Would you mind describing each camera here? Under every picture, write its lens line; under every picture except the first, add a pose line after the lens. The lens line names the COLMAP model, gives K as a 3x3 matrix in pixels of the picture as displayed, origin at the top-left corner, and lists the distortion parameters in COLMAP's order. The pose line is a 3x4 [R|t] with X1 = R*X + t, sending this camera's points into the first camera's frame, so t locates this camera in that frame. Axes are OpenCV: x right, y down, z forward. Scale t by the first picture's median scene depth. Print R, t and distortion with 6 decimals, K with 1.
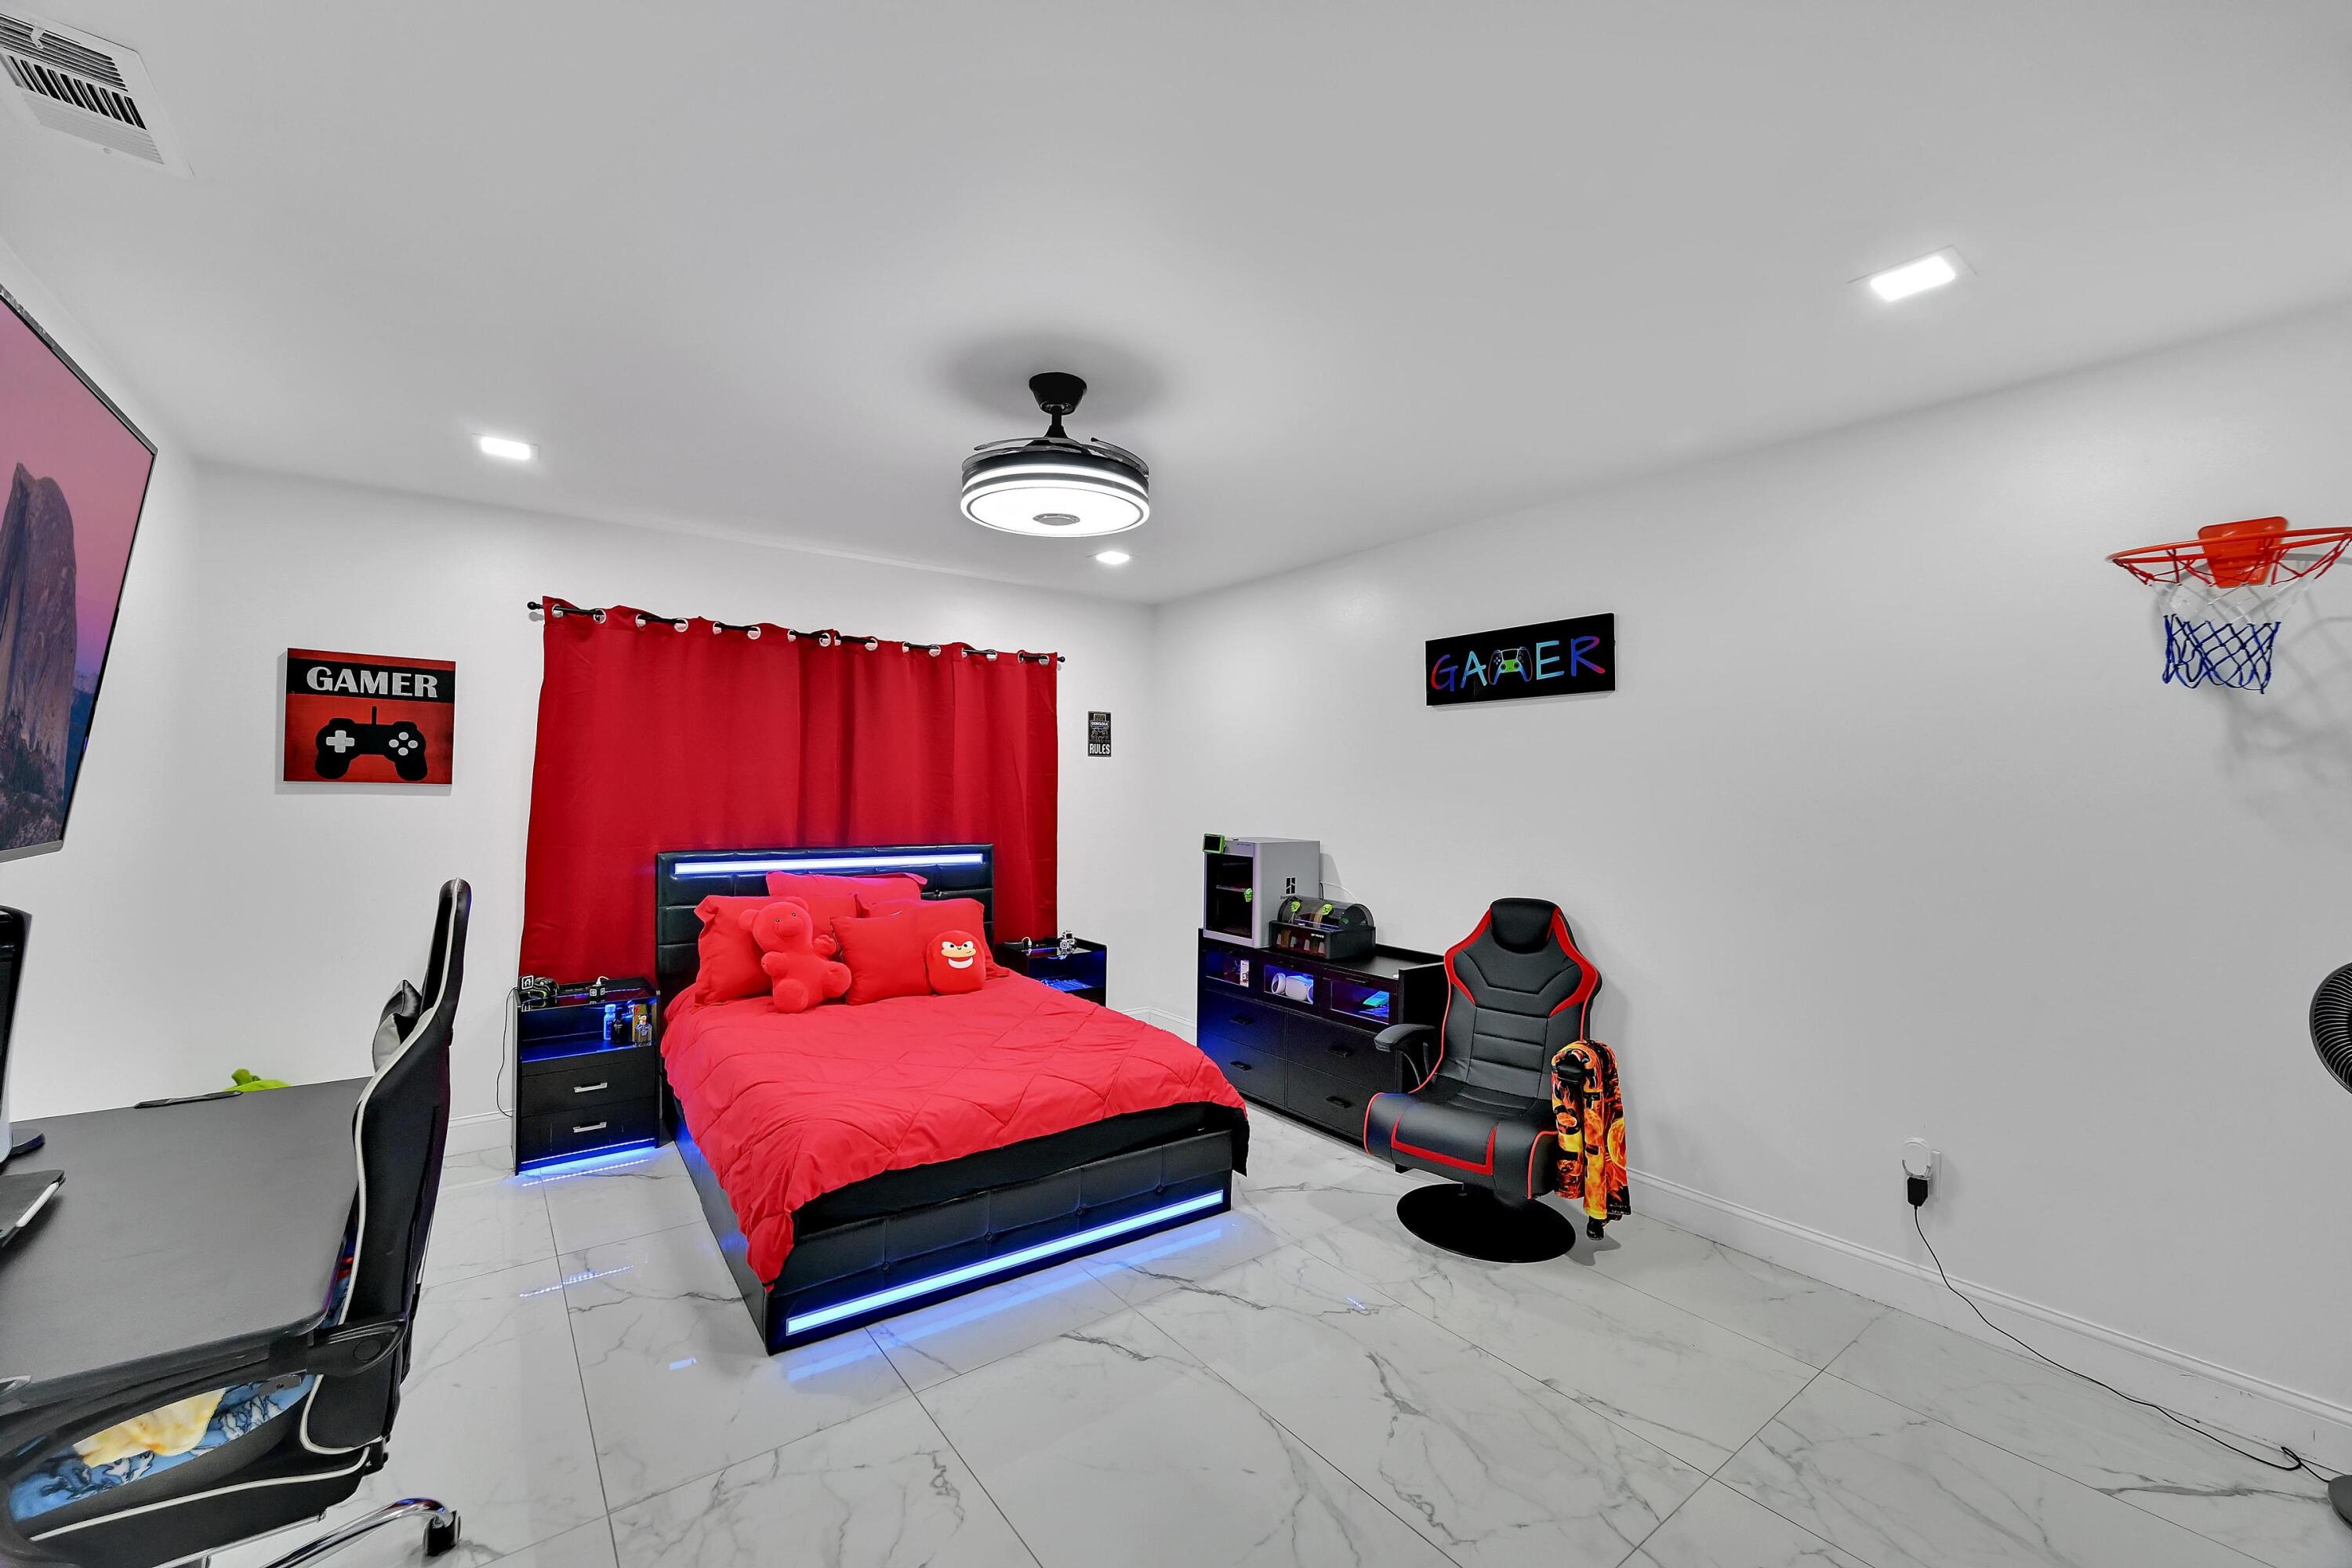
lens RADIAL K [[926.9, 0, 1184.3], [0, 926.9, 791.4], [0, 0, 1]] dist [-0.003052, -0.000155]
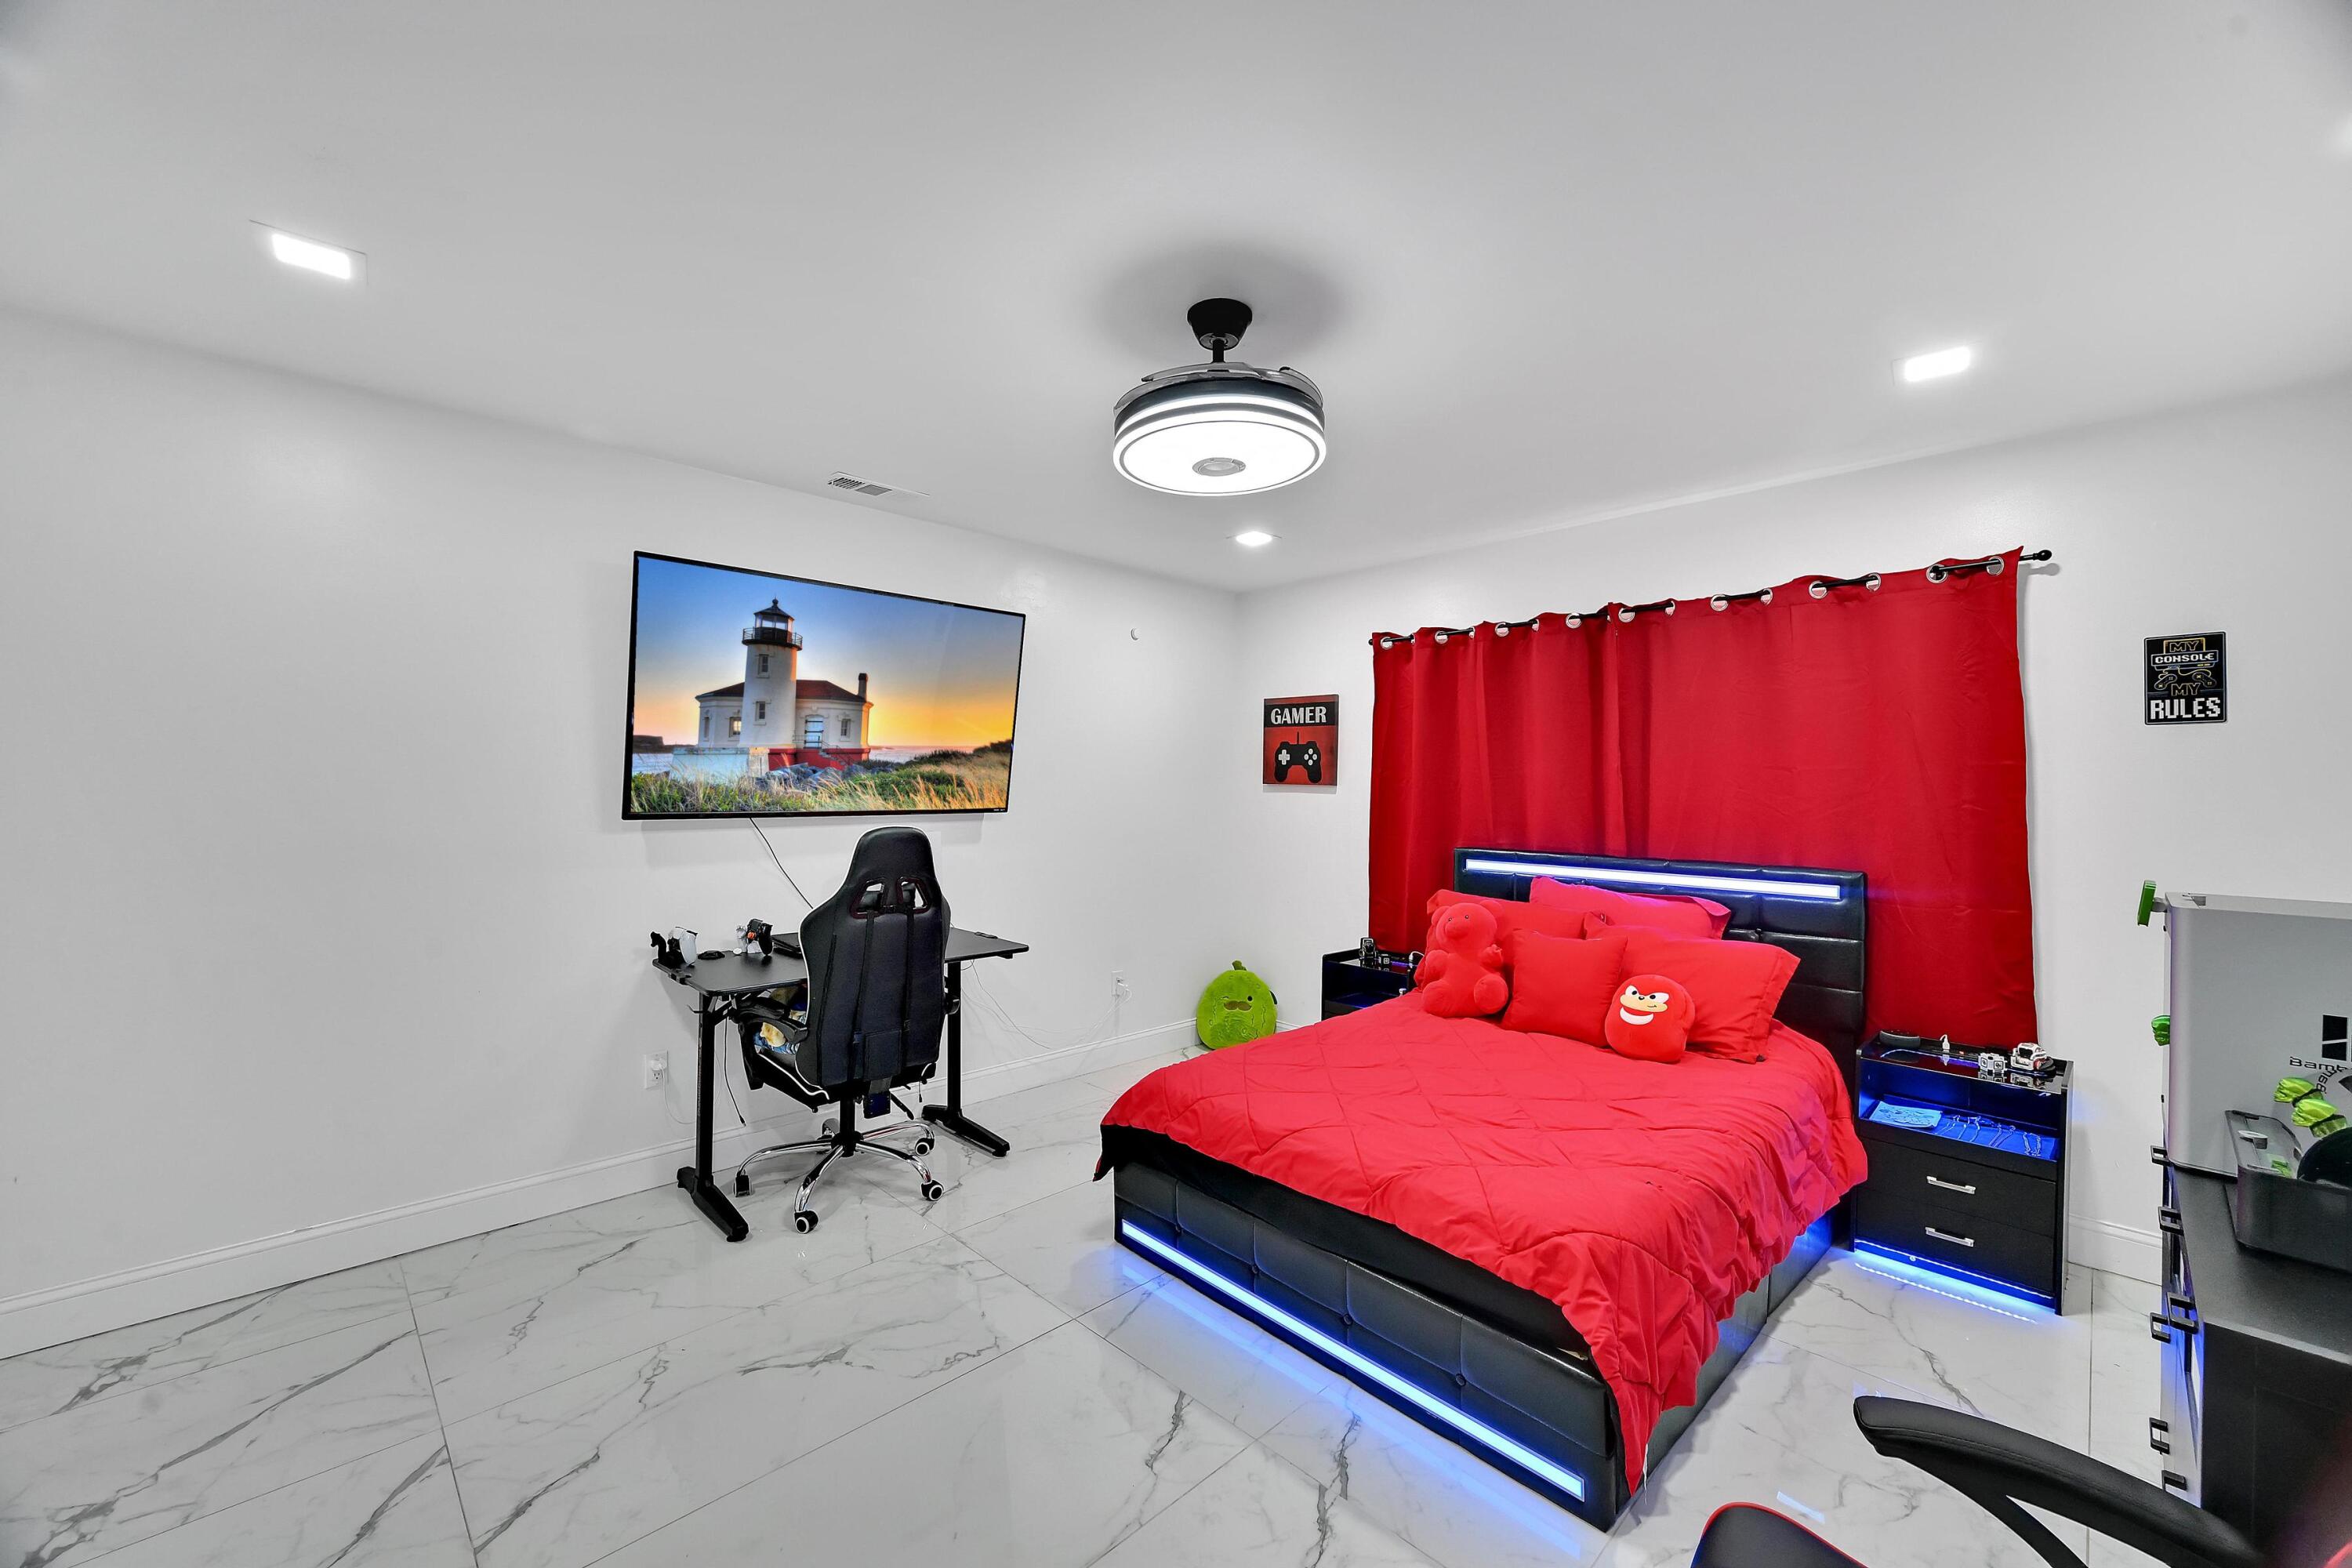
lens RADIAL K [[926.9, 0, 1184.3], [0, 926.9, 791.4], [0, 0, 1]] dist [-0.003052, -0.000155]
pose [[0.121294, -0.007337, -0.992589, 0.523023], [-0.012472, 0.999882, -0.008915, 0.015786], [0.992538, 0.013461, 0.121188, 0.620080]]
